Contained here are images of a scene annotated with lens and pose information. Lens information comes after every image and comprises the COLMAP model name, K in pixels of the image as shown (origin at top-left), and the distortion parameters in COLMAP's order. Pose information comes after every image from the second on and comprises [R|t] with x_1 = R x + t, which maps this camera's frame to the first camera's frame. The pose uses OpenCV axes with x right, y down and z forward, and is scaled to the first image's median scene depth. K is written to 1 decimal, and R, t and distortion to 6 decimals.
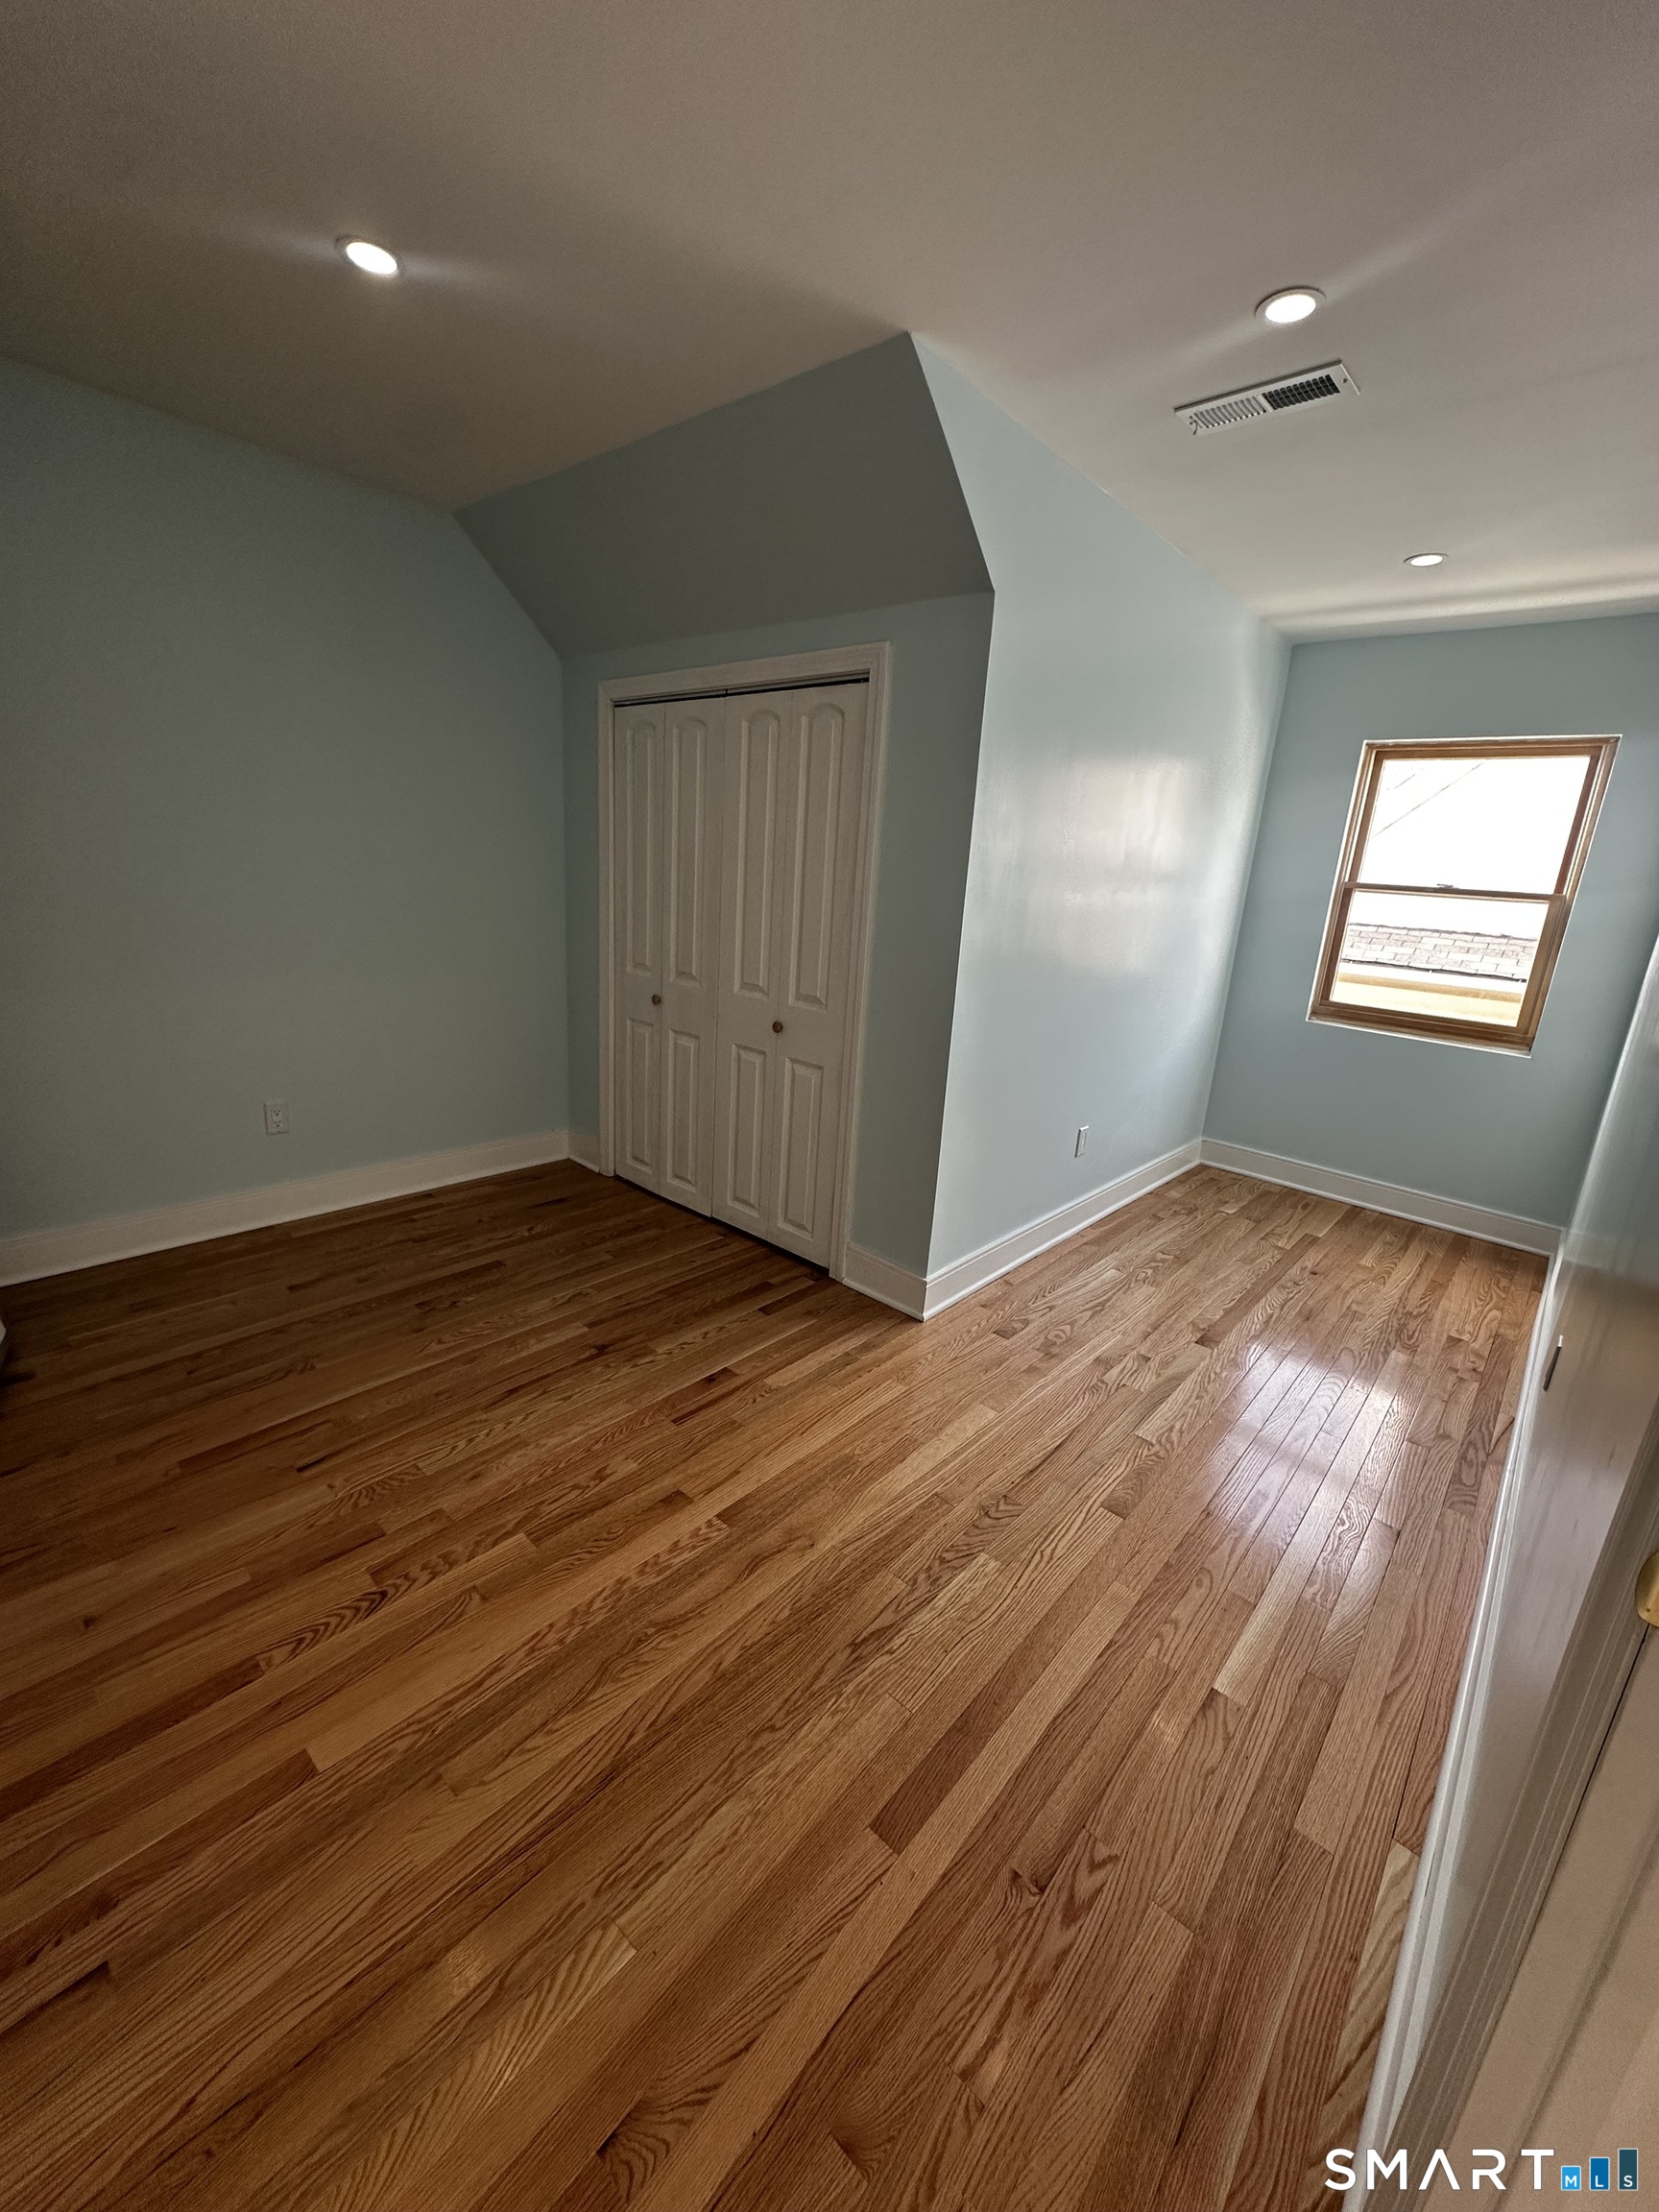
lens RADIAL K [[884.9, 0, 826.2], [0, 884.9, 1111.1], [0, 0, 1]] dist [0.001883, 0.000077]
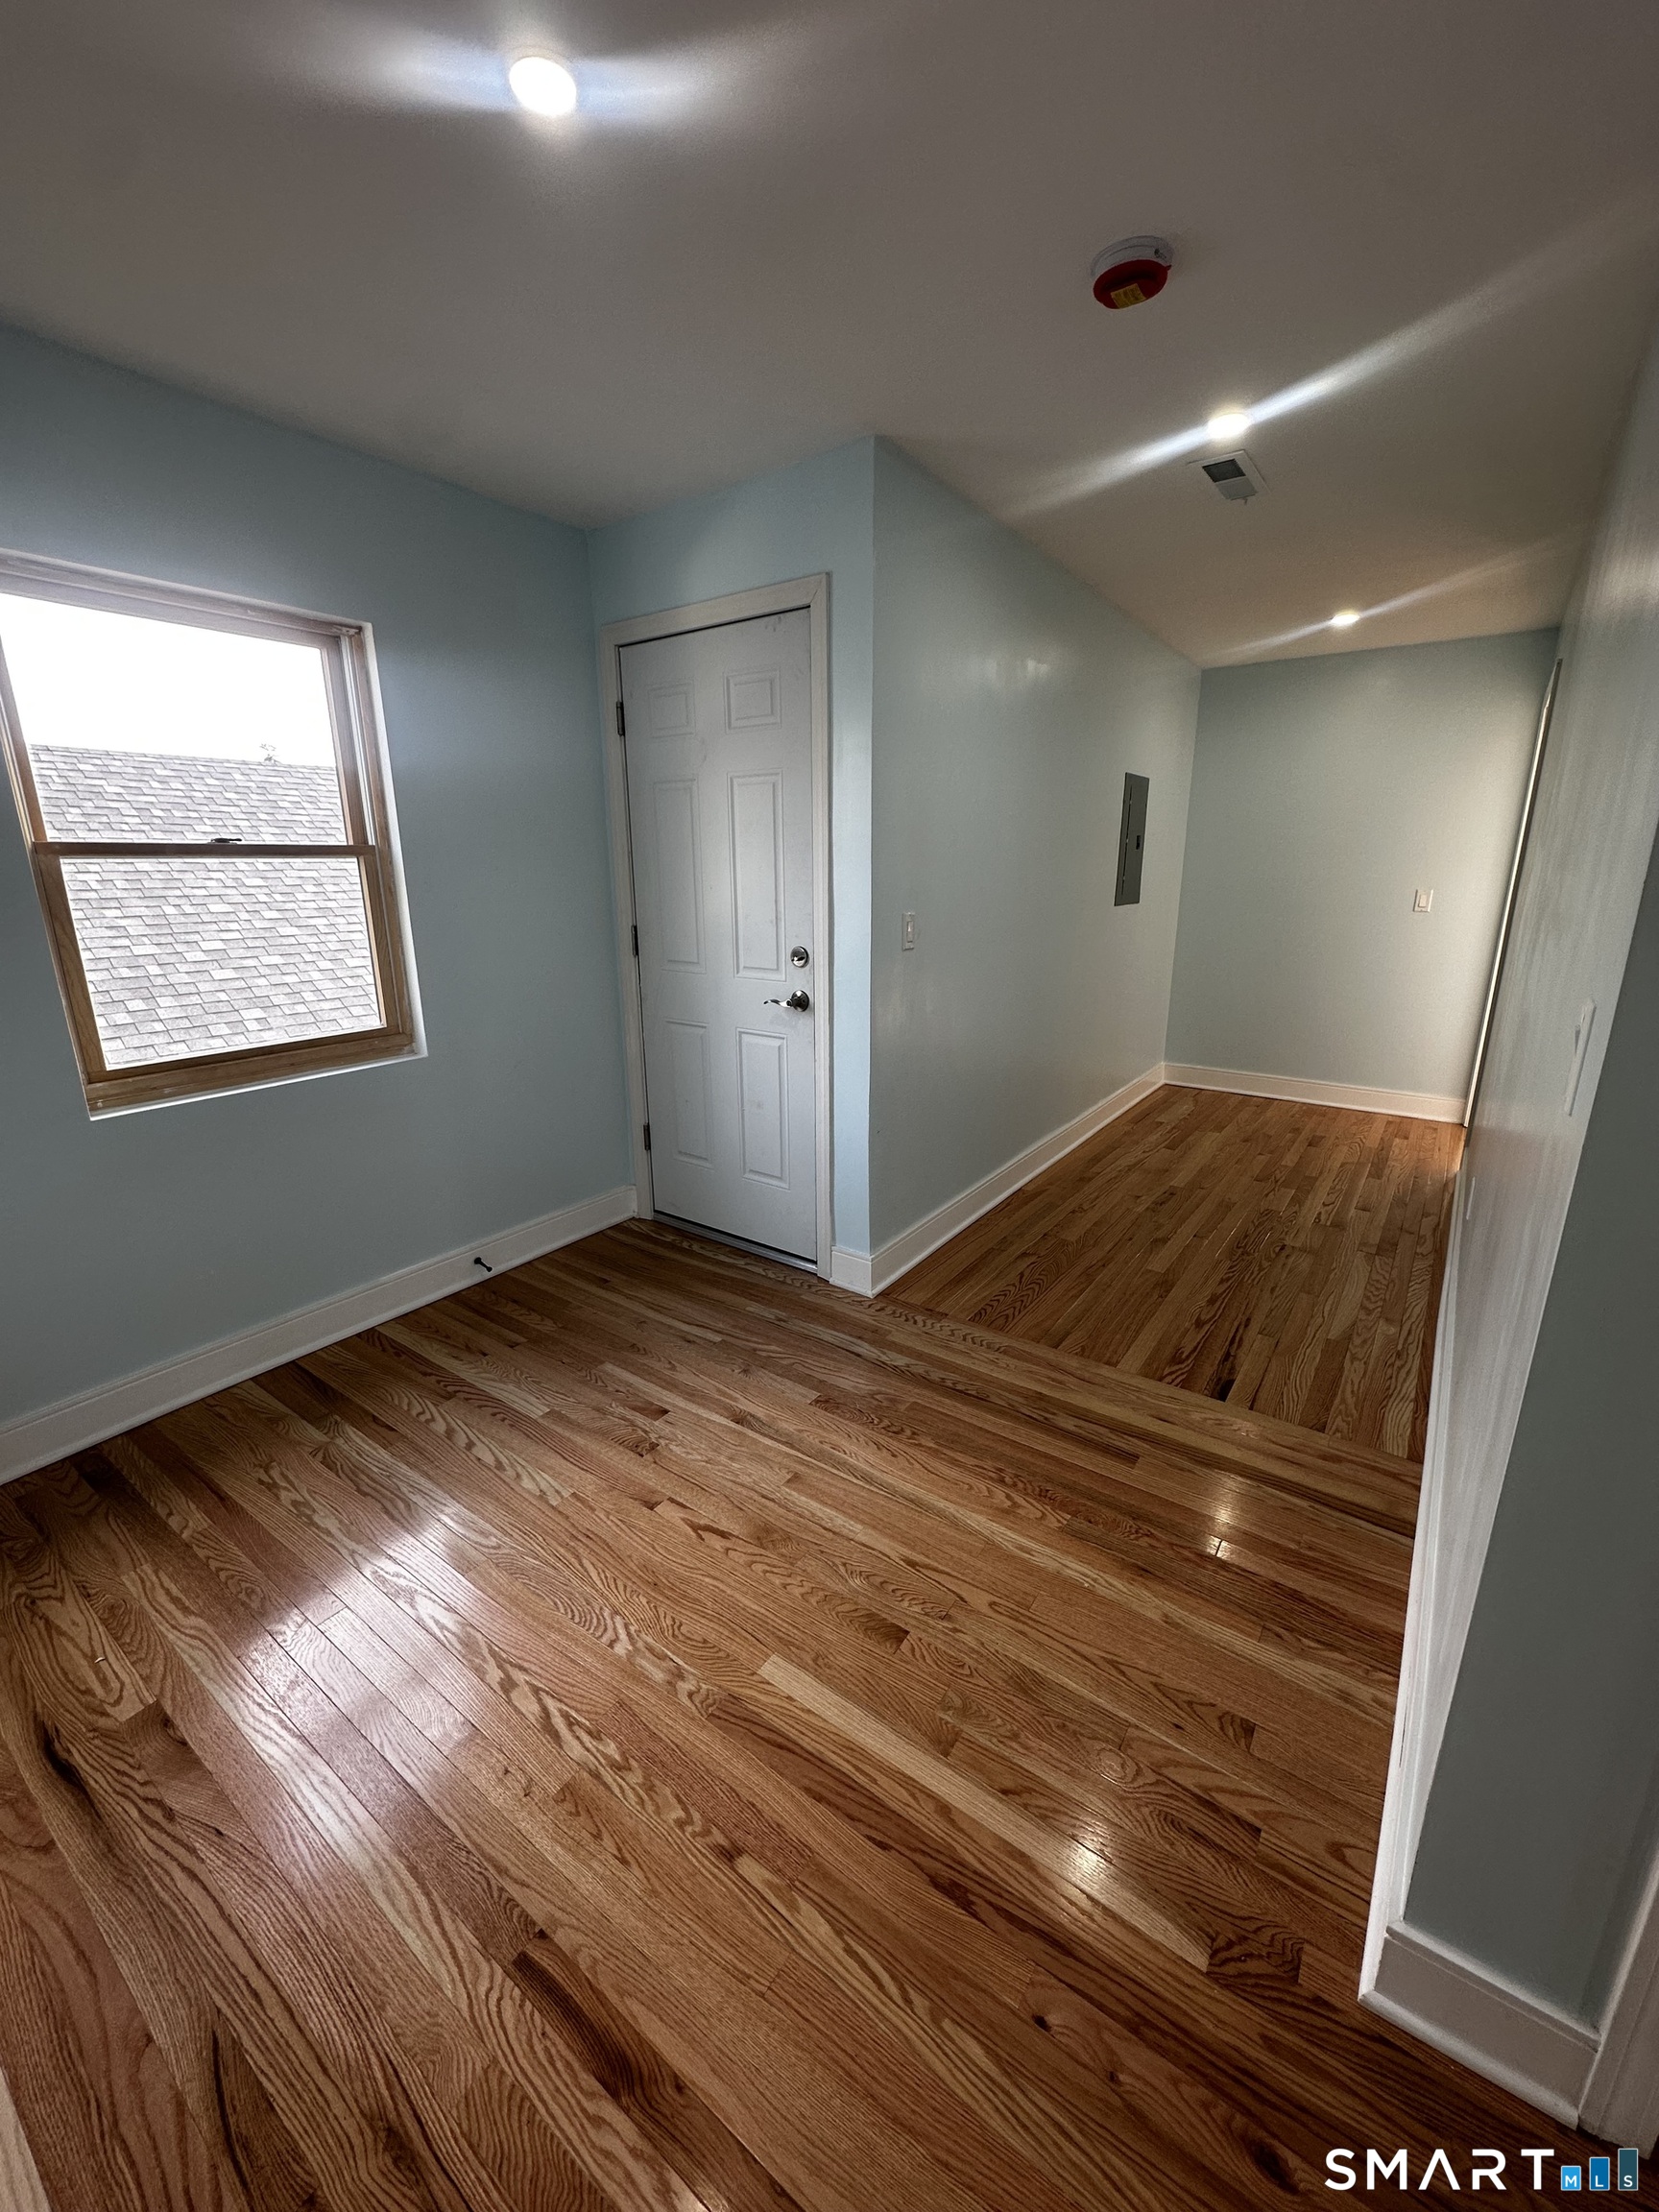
lens RADIAL K [[884.9, 0, 829.7], [0, 884.9, 1111.2], [0, 0, 1]] dist [0.001883, 0.000077]
pose [[-0.112499, -0.343524, 0.932381, 0.024963], [0.275283, 0.890835, 0.361432, -0.193782], [-0.954758, 0.297329, -0.005651, 0.662799]]
